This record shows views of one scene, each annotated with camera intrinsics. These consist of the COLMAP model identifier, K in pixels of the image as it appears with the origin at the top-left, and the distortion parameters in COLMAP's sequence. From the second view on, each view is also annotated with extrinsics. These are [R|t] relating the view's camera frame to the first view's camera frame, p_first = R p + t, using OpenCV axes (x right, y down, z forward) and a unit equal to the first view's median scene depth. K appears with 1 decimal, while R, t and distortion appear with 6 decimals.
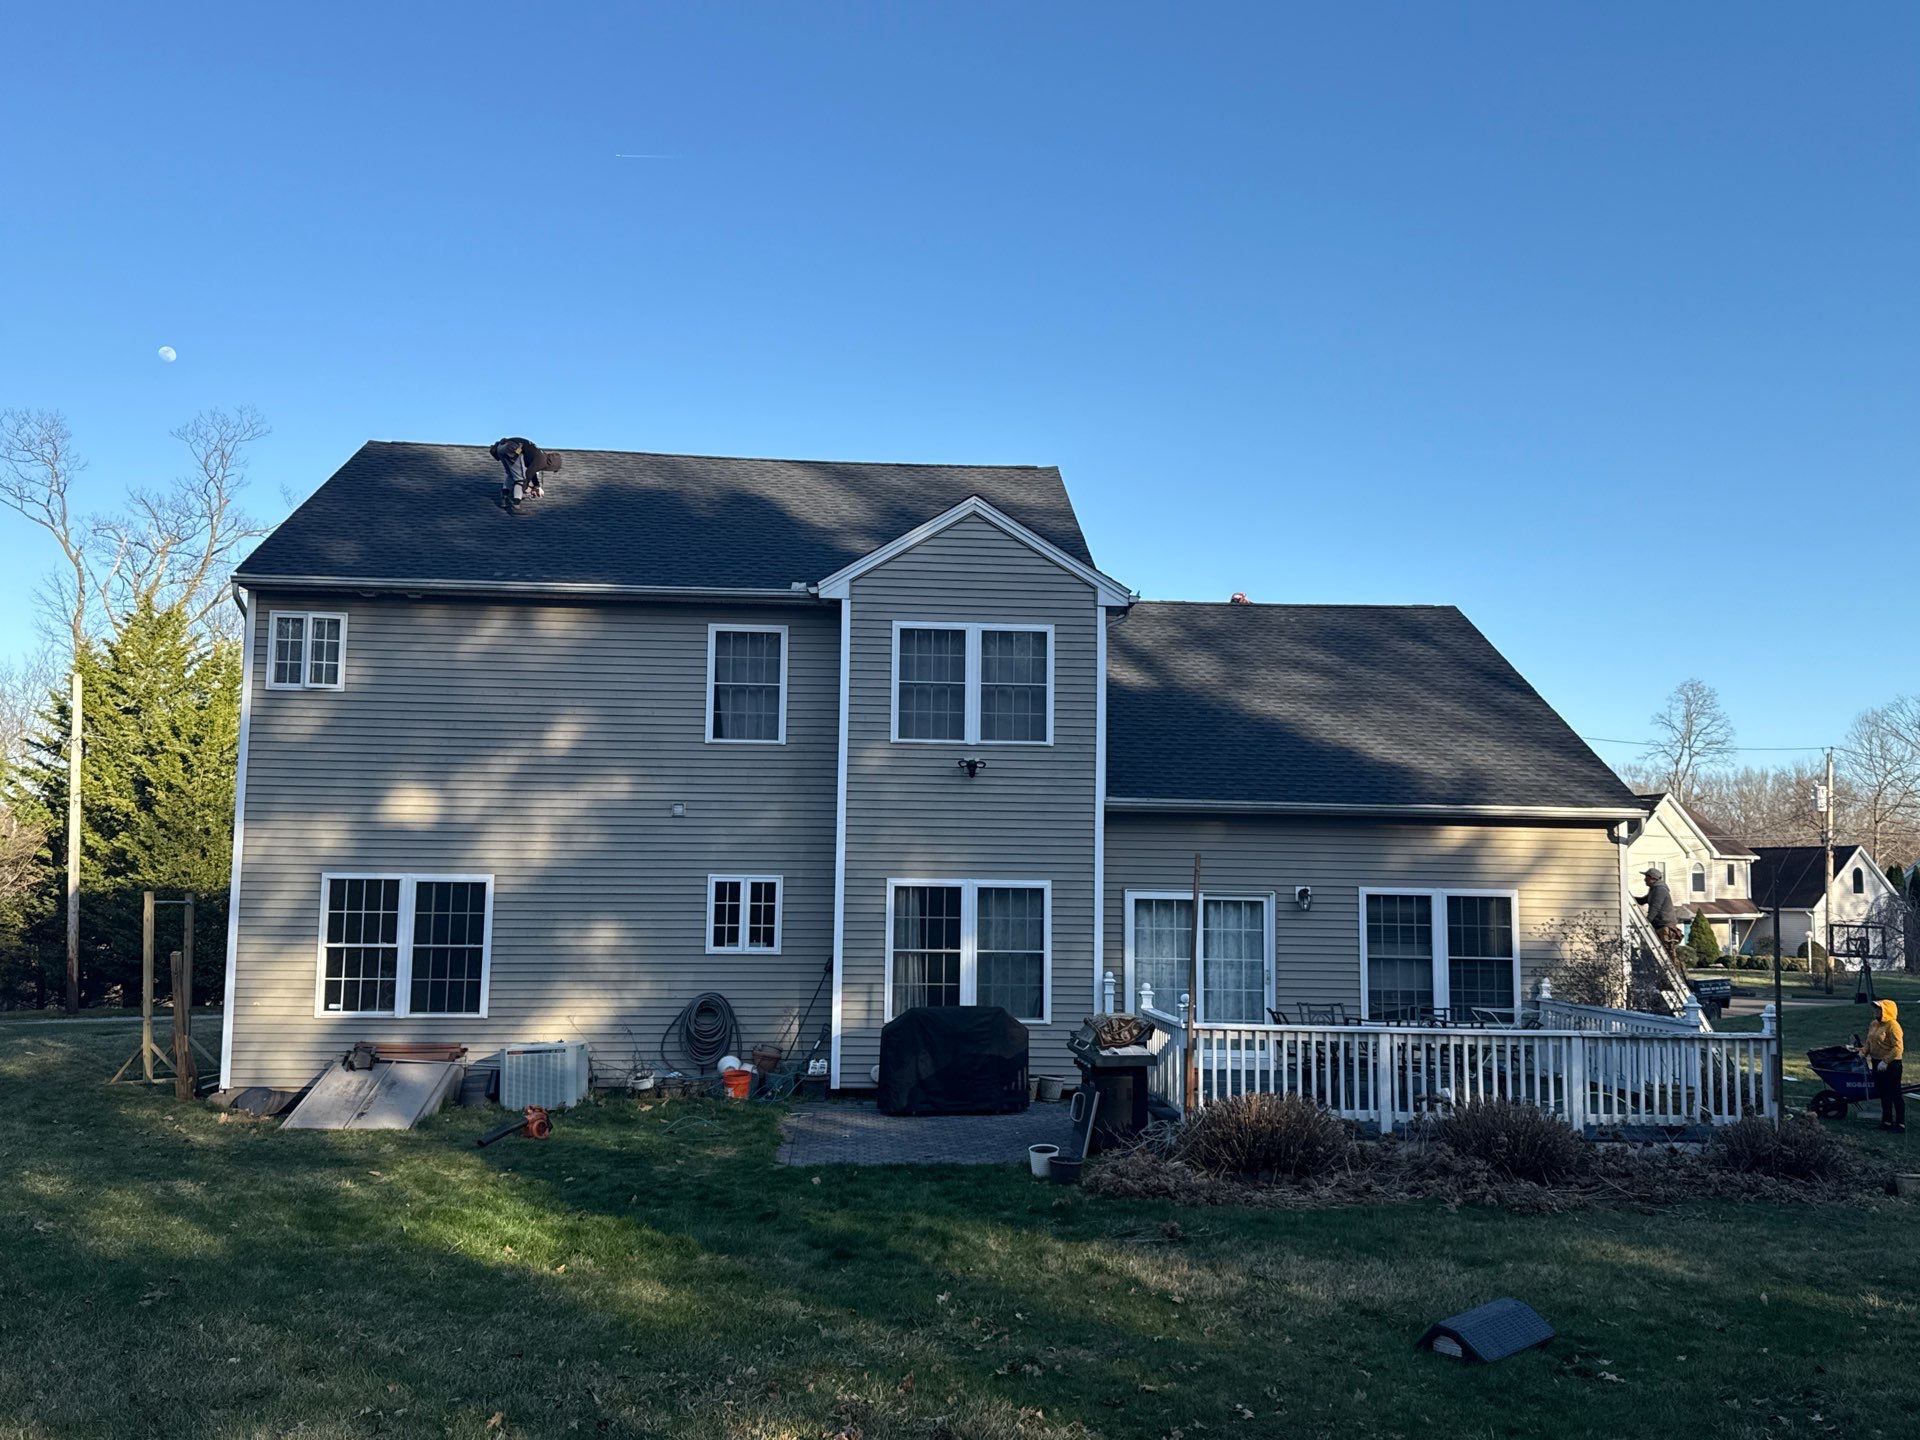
lens RADIAL K [[1599.6, 0, 960.0], [0, 1599.6, 720.0], [0, 0, 1]] dist [0.156572, -0.283450]
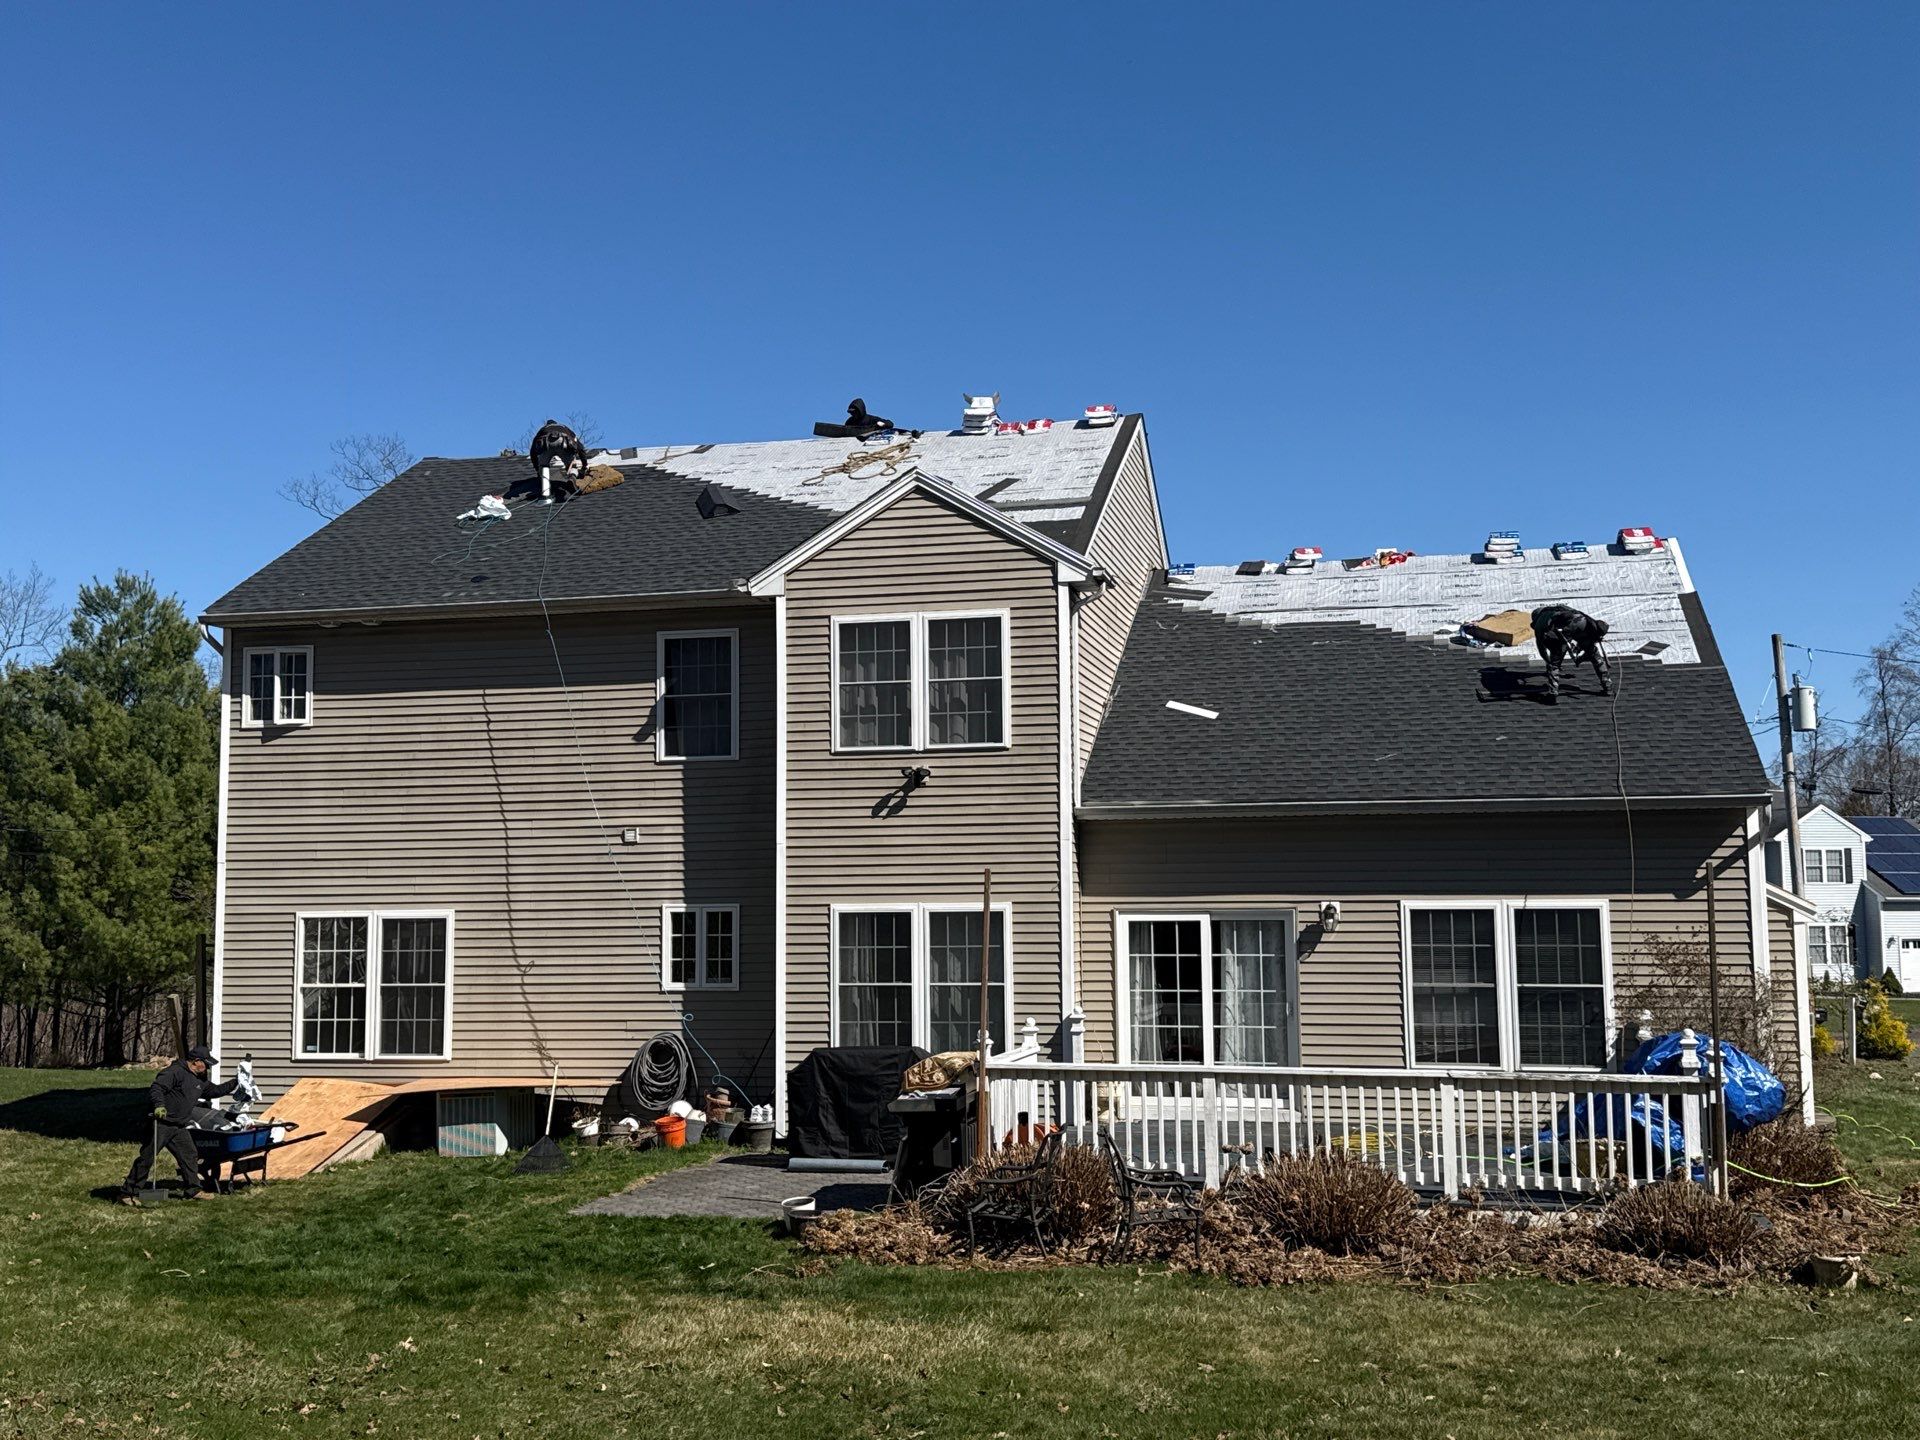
lens RADIAL K [[1932.8, 0, 953.5], [0, 1932.8, 733.7], [0, 0, 1]] dist [0.168532, -0.340429]
pose [[0.953697, -0.049343, -0.296695, 0.337881], [0.053112, 0.998578, 0.004652, 0.002015], [0.296044, -0.020195, 0.954961, -0.010603]]
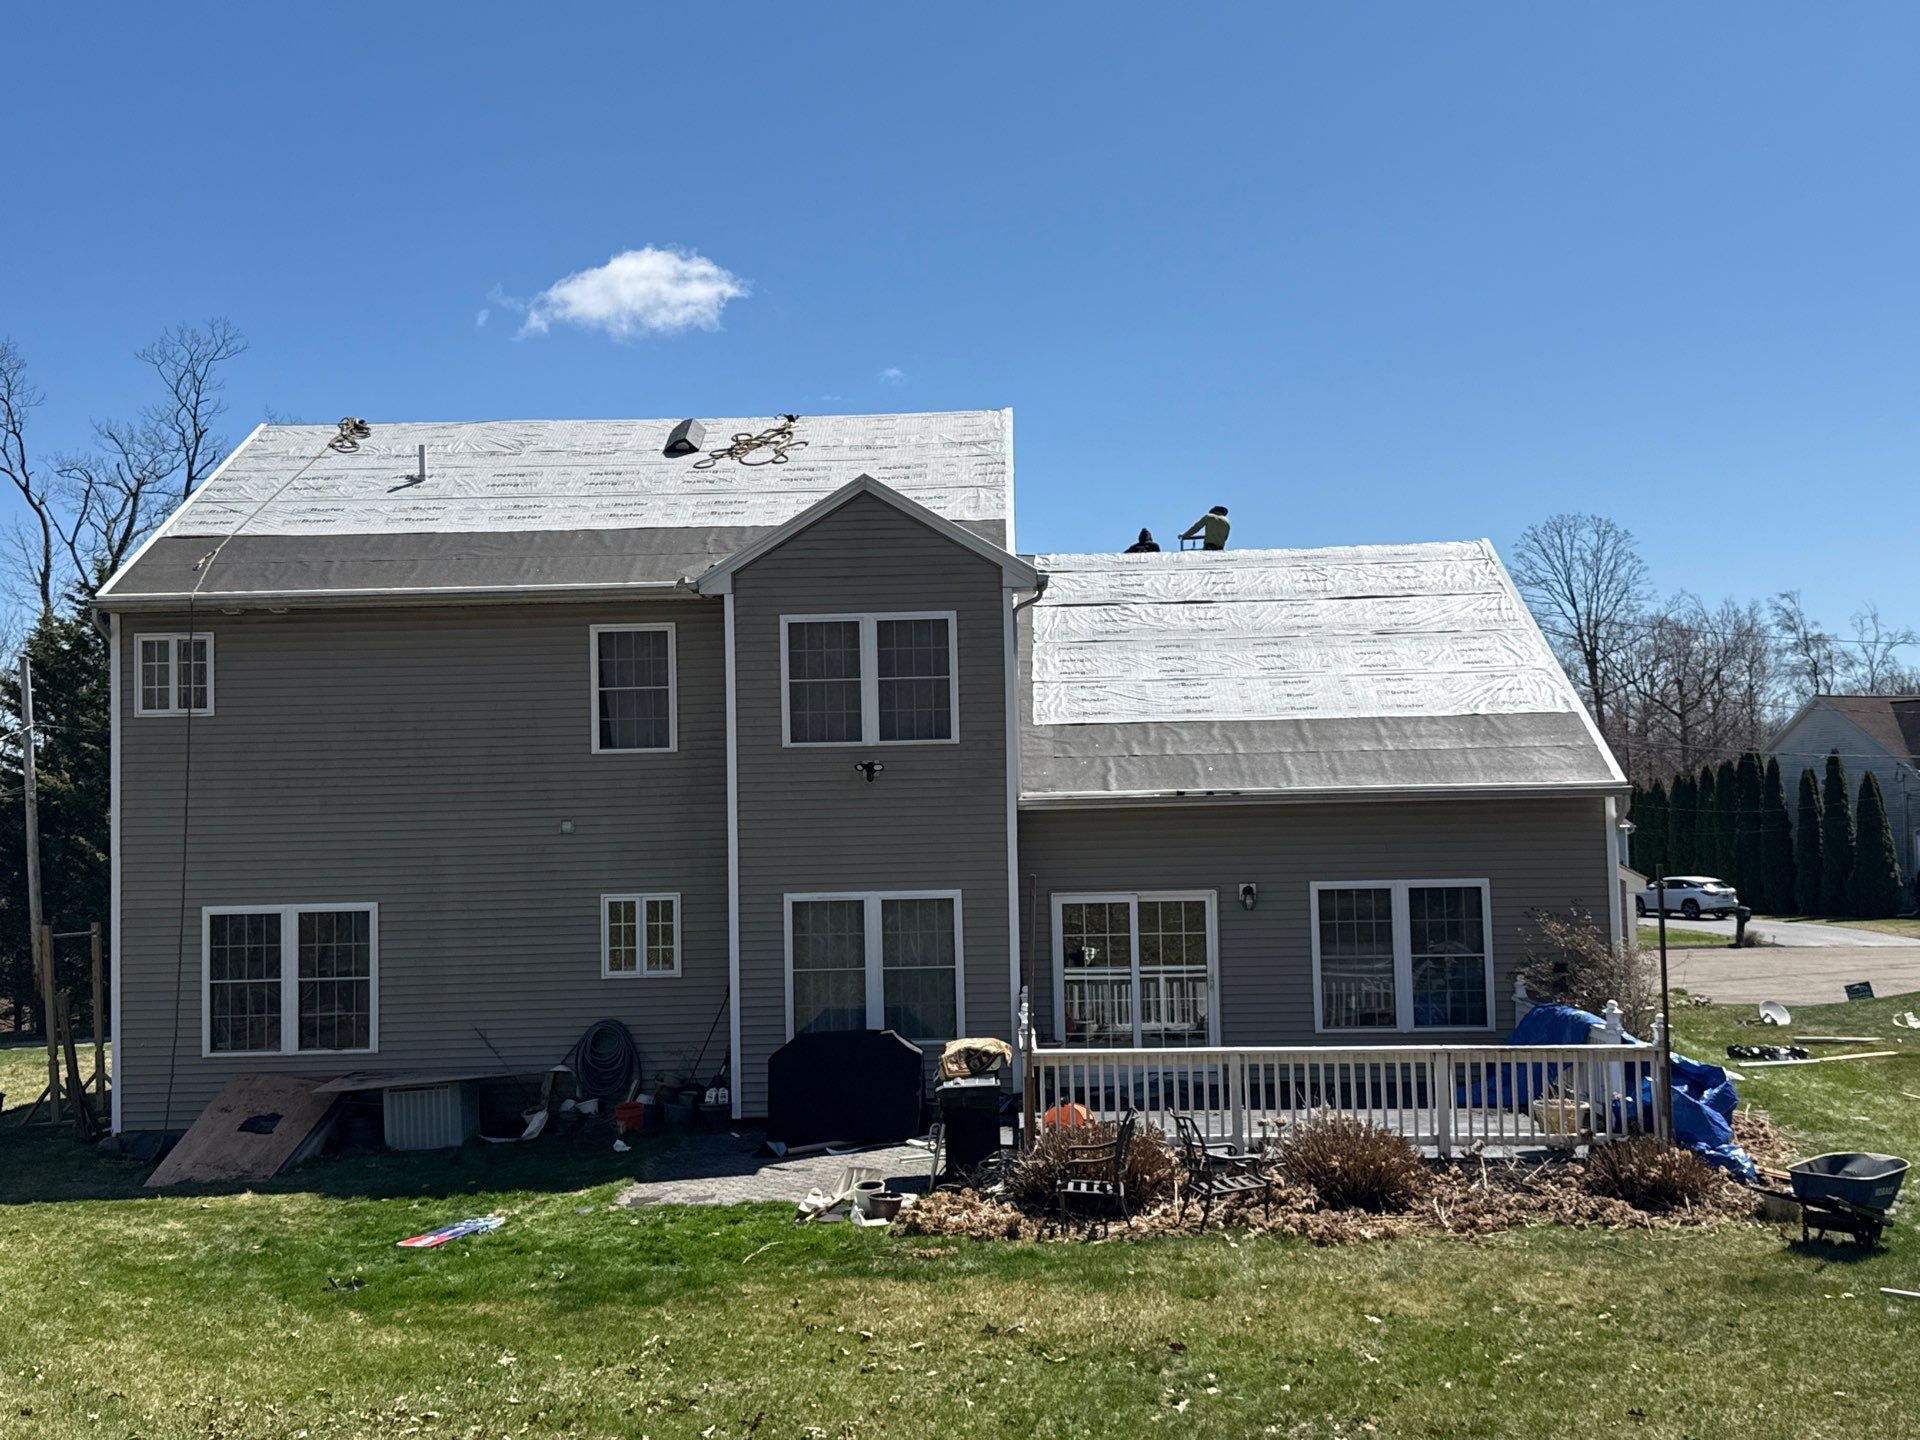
lens RADIAL K [[1993.4, 0, 960.0], [0, 1993.4, 720.0], [0, 0, 1]] dist [0.175783, -0.345076]
pose [[0.994530, -0.041501, -0.095855, 0.168128], [0.046100, 0.997864, 0.046282, -0.049801], [0.093730, -0.050447, 0.994319, -0.137197]]
